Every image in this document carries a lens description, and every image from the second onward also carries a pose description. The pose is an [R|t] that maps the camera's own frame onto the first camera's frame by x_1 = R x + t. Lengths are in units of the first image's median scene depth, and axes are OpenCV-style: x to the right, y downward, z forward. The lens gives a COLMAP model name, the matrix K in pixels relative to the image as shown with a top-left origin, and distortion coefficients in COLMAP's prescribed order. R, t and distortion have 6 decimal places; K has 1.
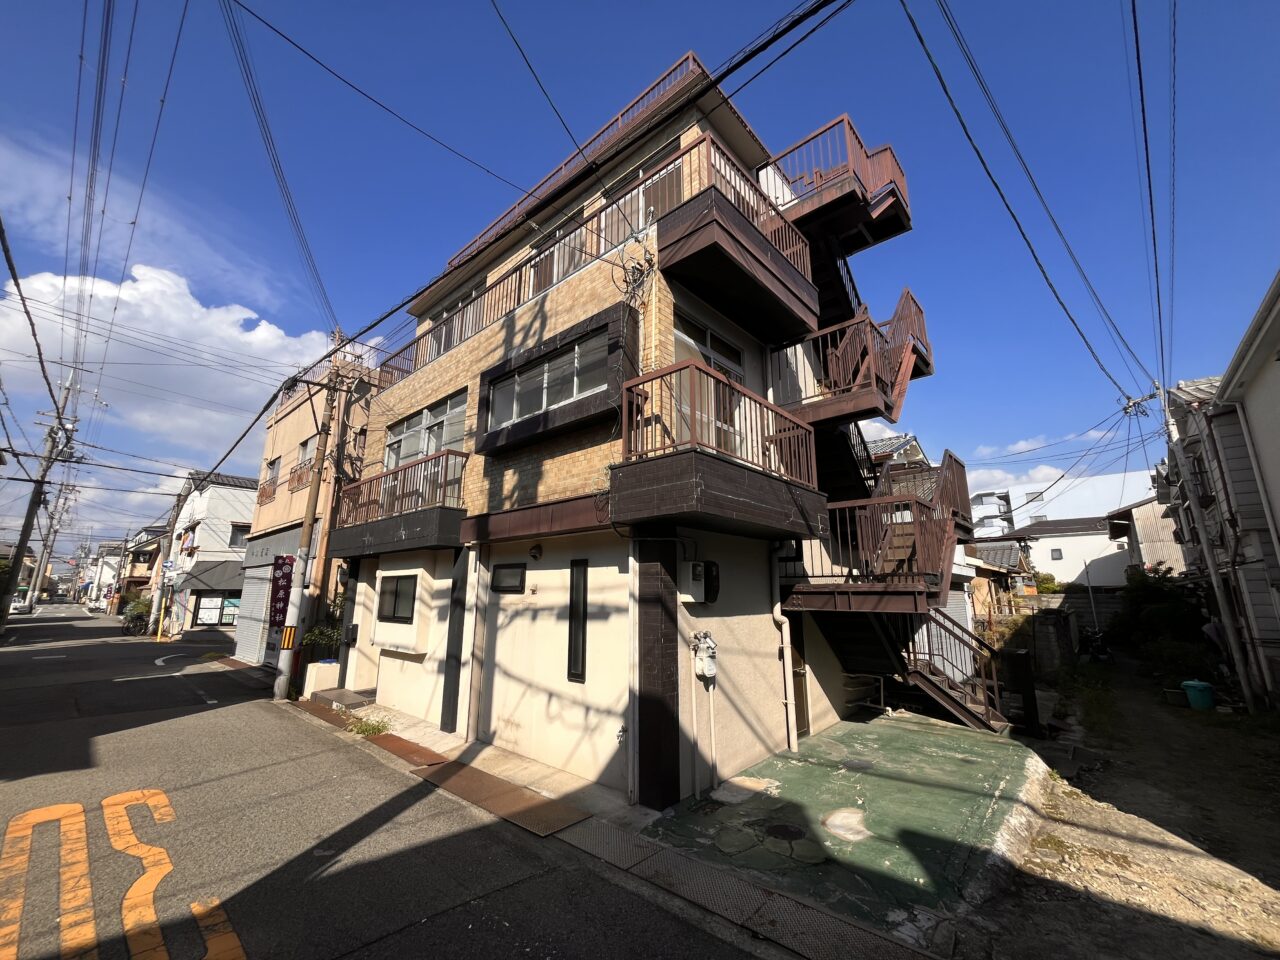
lens RADIAL K [[512.2, 0, 636.8], [0, 512.2, 478.4], [0, 0, 1]] dist [-0.003409, 0.000237]
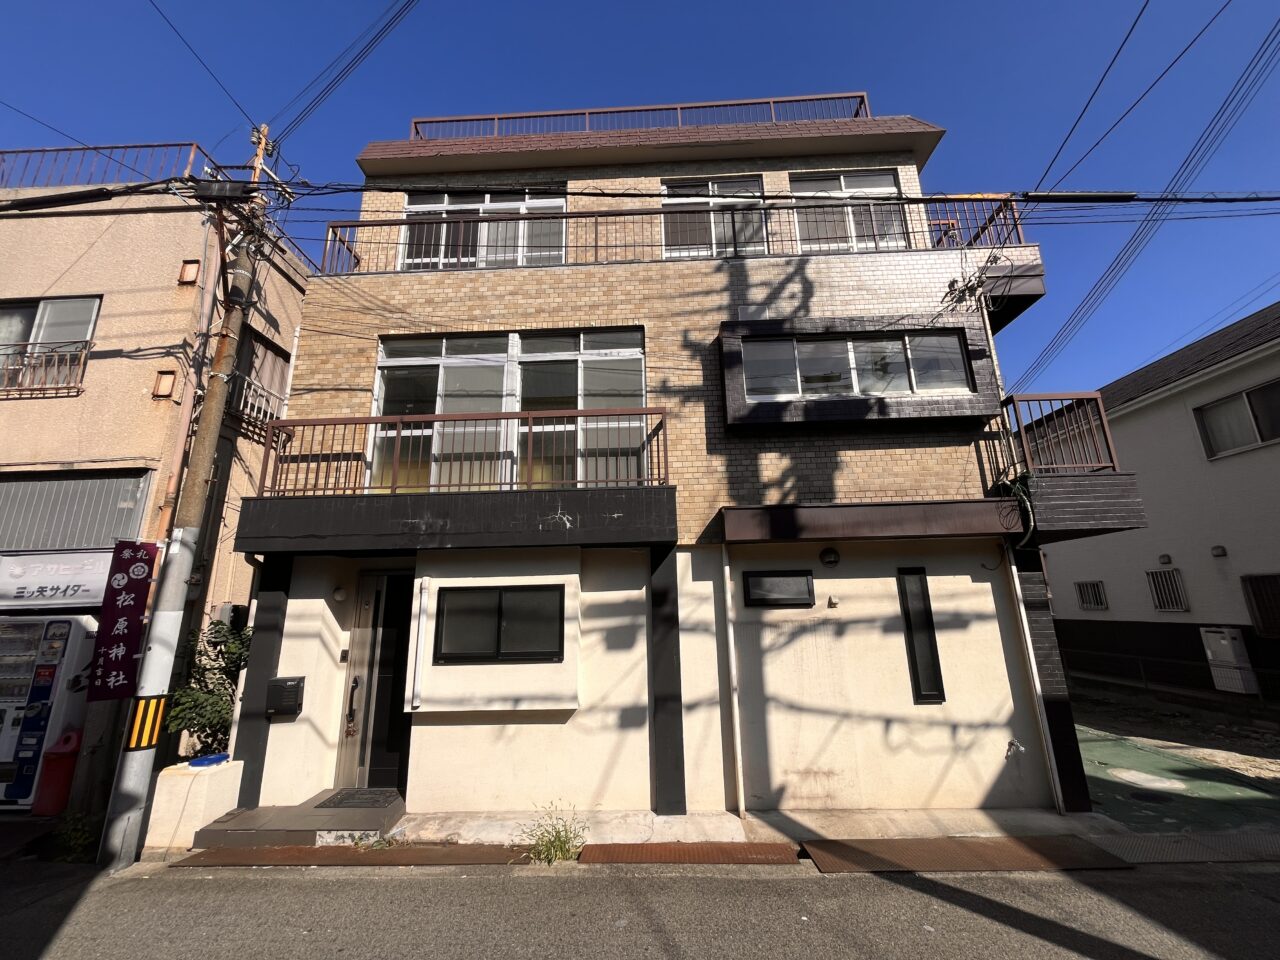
lens RADIAL K [[512.2, 0, 637.4], [0, 512.2, 478.6], [0, 0, 1]] dist [-0.003409, 0.000237]
pose [[0.766489, 0.138124, 0.627229, -0.999898], [-0.115941, 0.990314, -0.076398, 0.121843], [-0.631706, -0.014163, 0.775078, 0.565504]]
